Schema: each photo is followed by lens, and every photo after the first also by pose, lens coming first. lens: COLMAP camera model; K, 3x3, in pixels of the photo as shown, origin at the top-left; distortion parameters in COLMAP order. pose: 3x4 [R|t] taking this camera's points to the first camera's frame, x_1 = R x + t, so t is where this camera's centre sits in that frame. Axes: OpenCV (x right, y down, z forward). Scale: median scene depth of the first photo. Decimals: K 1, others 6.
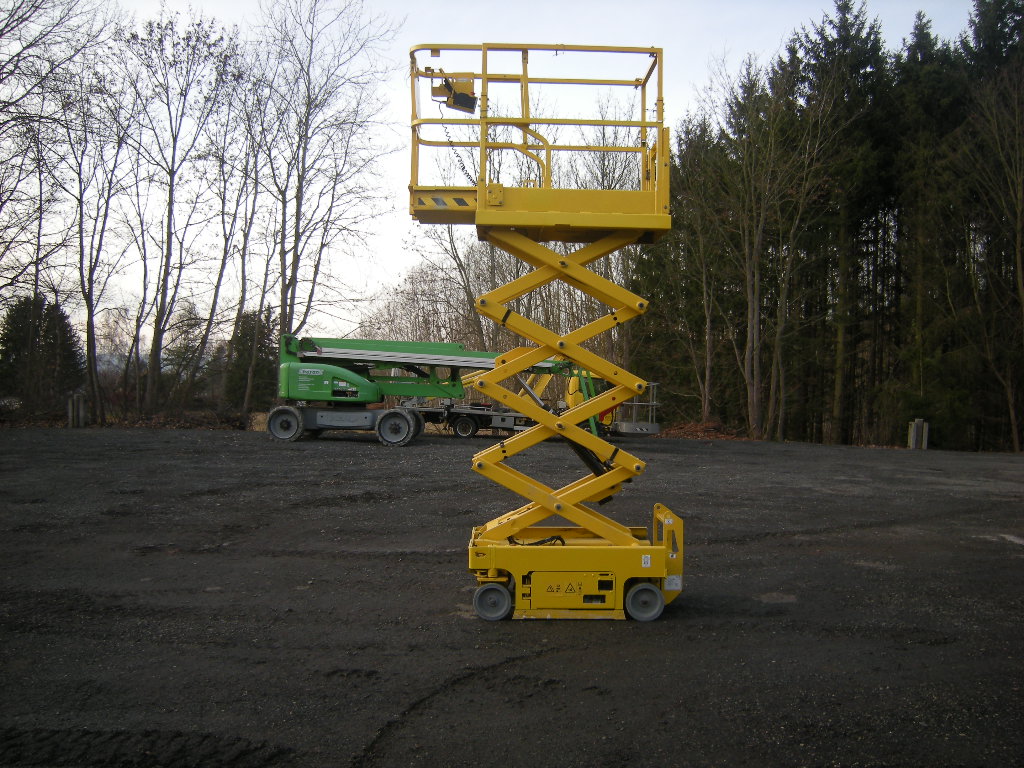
lens RADIAL K [[851.3, 0, 512.0], [0, 851.3, 384.0], [0, 0, 1]] dist [-0.121526, 0.054943]
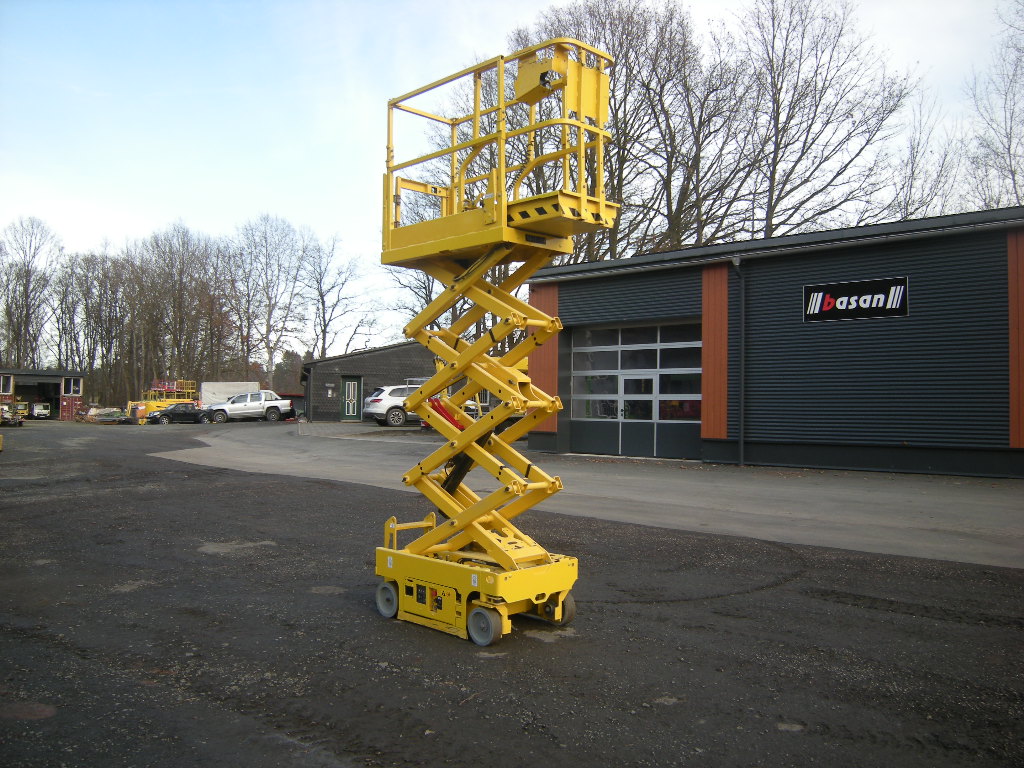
lens RADIAL K [[852.8, 0, 511.2], [0, 852.8, 401.2], [0, 0, 1]] dist [-0.107293, 0.000229]
pose [[-0.704748, -0.011687, 0.709361, -0.735540], [-0.007949, 0.999932, 0.008577, -0.012544], [-0.709413, 0.000406, -0.704793, 1.791668]]
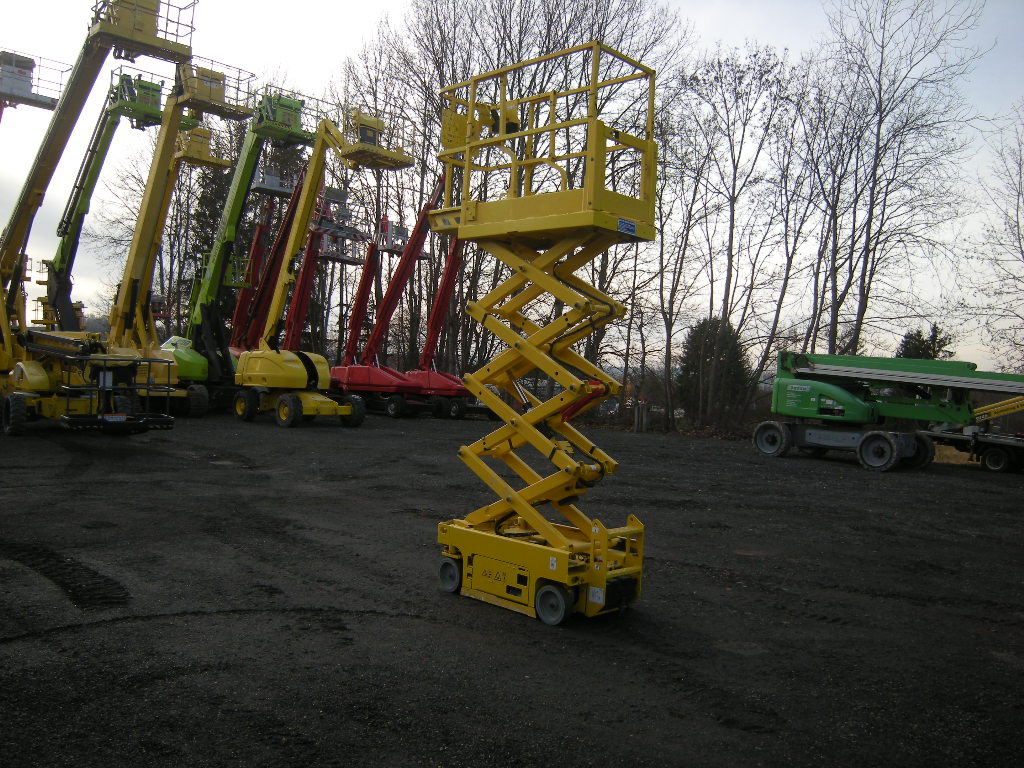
lens RADIAL K [[851.3, 0, 512.0], [0, 851.3, 384.0], [0, 0, 1]] dist [-0.121526, 0.054943]
pose [[0.705839, 0.028298, -0.707807, 0.812846], [-0.046128, 0.998917, -0.006063, 0.008126], [0.706869, 0.036929, 0.706380, 0.257134]]
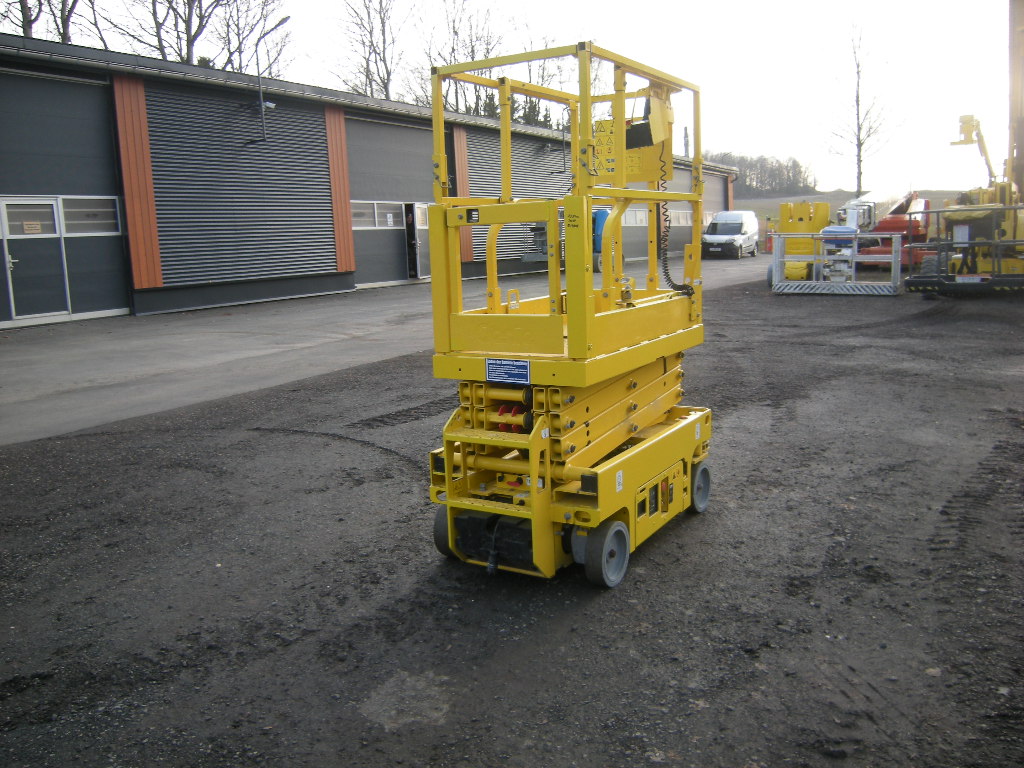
lens RADIAL K [[851.3, 0, 512.0], [0, 851.3, 384.0], [0, 0, 1]] dist [-0.121526, 0.054943]
pose [[-0.530195, 0.151504, -0.834230, 0.668002], [0.029548, 0.986610, 0.160398, 0.042848], [0.847361, 0.060392, -0.527572, 1.374114]]
